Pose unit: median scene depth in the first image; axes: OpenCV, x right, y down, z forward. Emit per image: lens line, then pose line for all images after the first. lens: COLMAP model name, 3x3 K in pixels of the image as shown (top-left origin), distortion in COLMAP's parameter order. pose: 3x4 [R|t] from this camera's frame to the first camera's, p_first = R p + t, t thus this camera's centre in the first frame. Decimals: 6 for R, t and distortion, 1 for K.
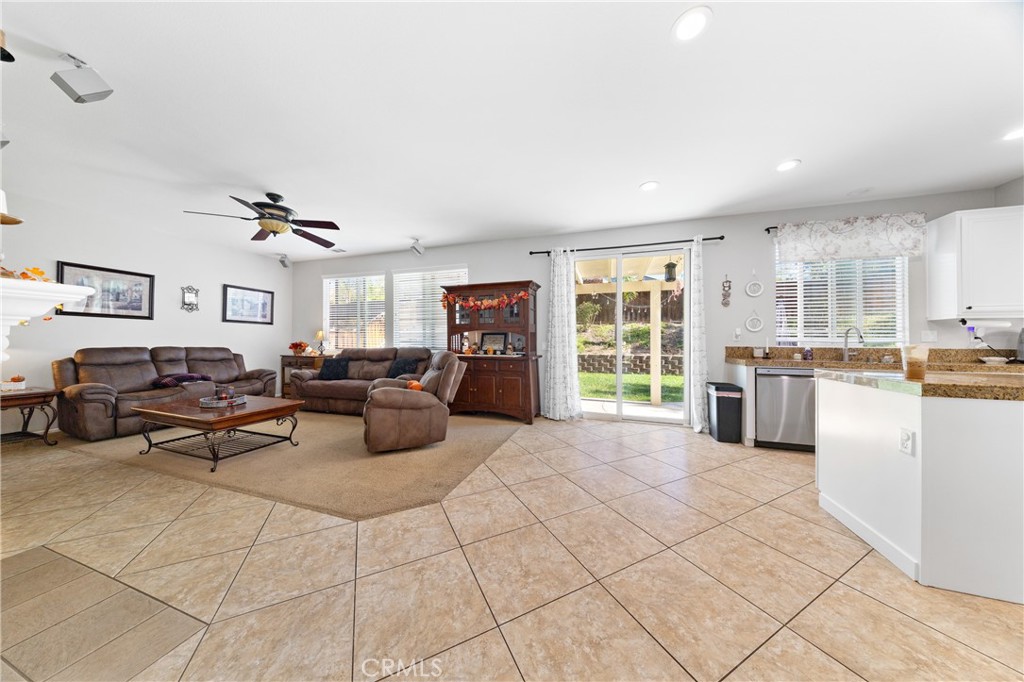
lens RADIAL K [[299.1, 0, 514.3], [0, 299.1, 339.6], [0, 0, 1]] dist [0.000629, -0.000304]
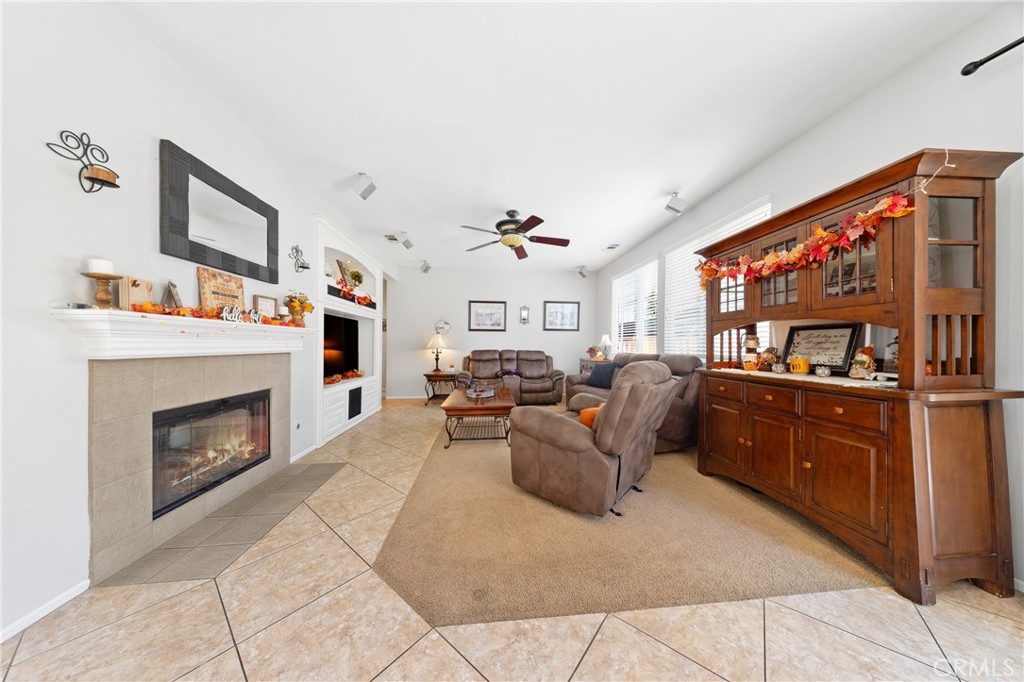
lens RADIAL K [[299.1, 0, 512.5], [0, 299.1, 349.0], [0, 0, 1]] dist [0.000629, -0.000304]
pose [[0.408130, 0.006519, -0.912900, 0.169558], [0.008609, 0.999903, 0.010989, 0.004277], [0.912883, -0.012344, 0.408034, 0.473189]]
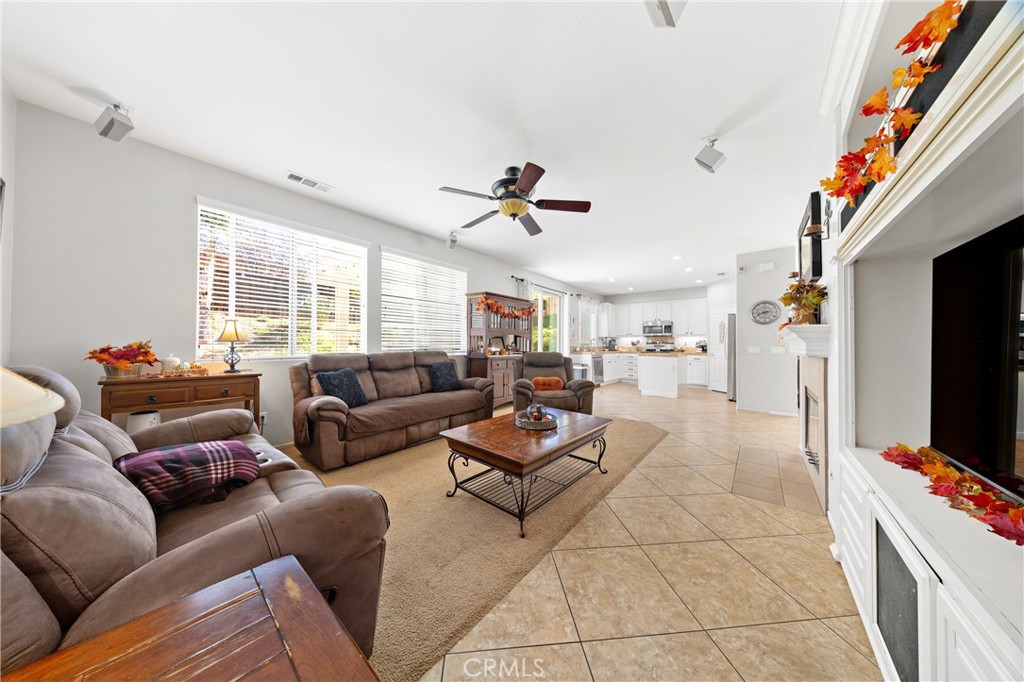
lens RADIAL K [[299.1, 0, 507.7], [0, 299.1, 340.4], [0, 0, 1]] dist [0.000629, -0.000304]
pose [[0.367704, 0.010223, 0.929887, -1.330235], [-0.014132, 0.999886, -0.005404, -0.003396], [-0.929835, -0.011154, 0.367807, 0.595463]]
